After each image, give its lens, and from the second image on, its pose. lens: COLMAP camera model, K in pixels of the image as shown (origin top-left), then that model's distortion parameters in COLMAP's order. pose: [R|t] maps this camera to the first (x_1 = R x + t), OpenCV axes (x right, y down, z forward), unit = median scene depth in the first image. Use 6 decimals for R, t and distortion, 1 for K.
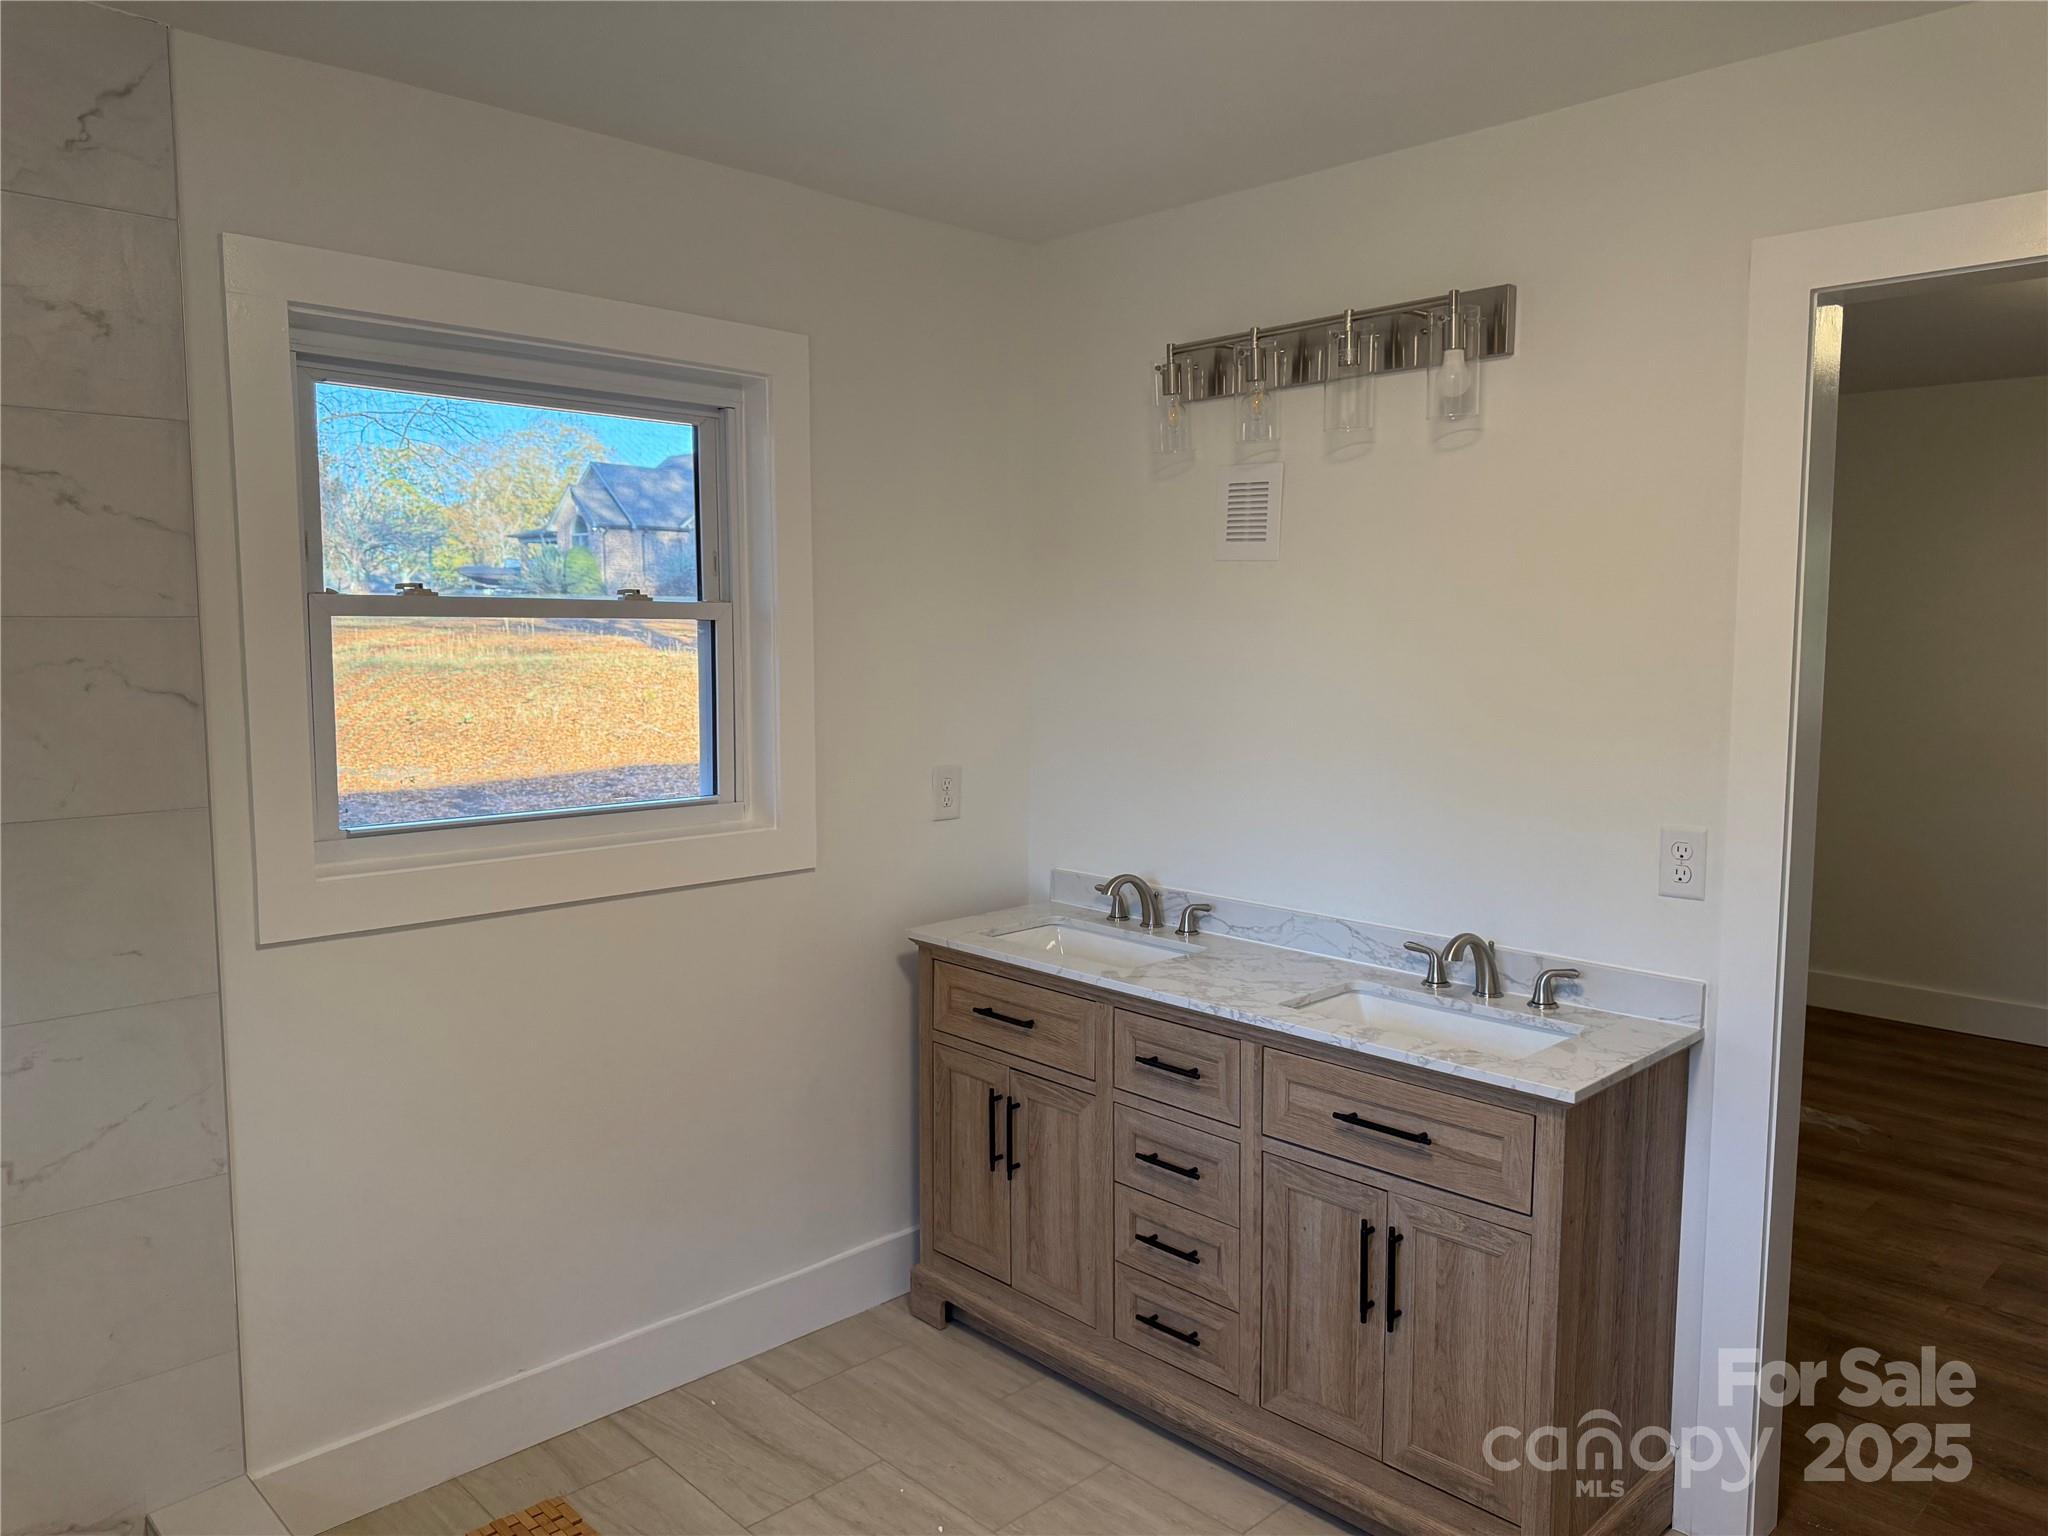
lens RADIAL K [[1437.9, 0, 1024.0], [0, 1437.9, 768.0], [0, 0, 1]] dist [0.161975, -0.164760]
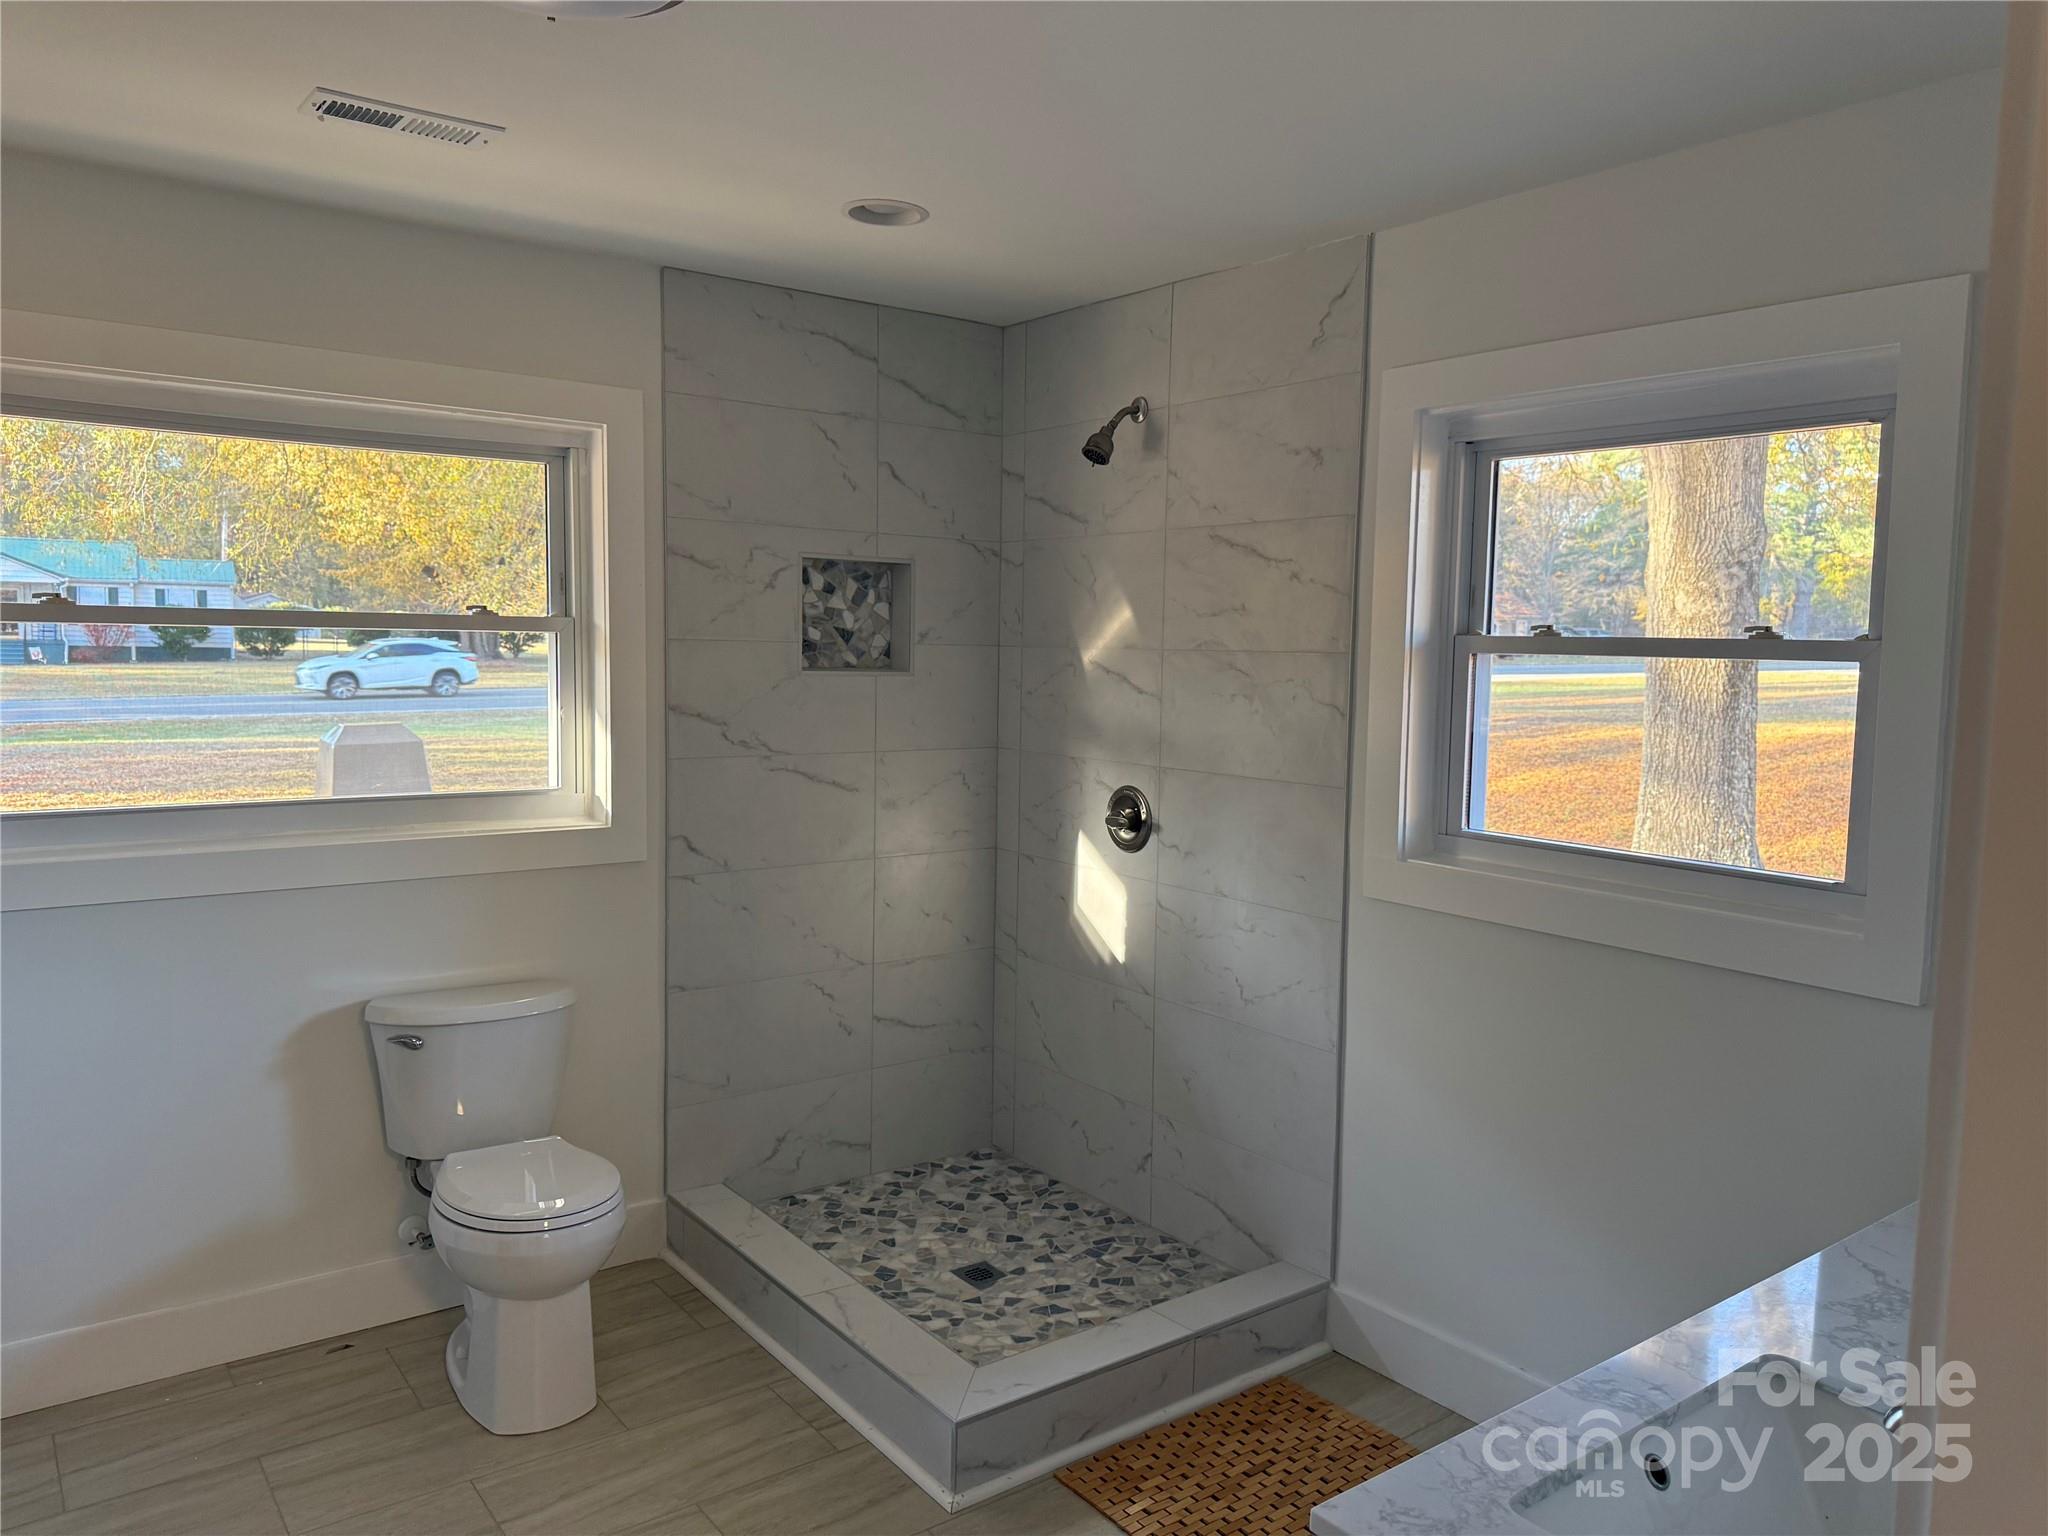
lens RADIAL K [[1422.0, 0, 1024.0], [0, 1422.0, 768.0], [0, 0, 1]] dist [0.181707, -0.375065]
pose [[-0.138121, 0.079349, -0.987232, 0.719252], [-0.125047, 0.987412, 0.096858, -0.075290], [0.982490, 0.136829, -0.126460, 0.765763]]
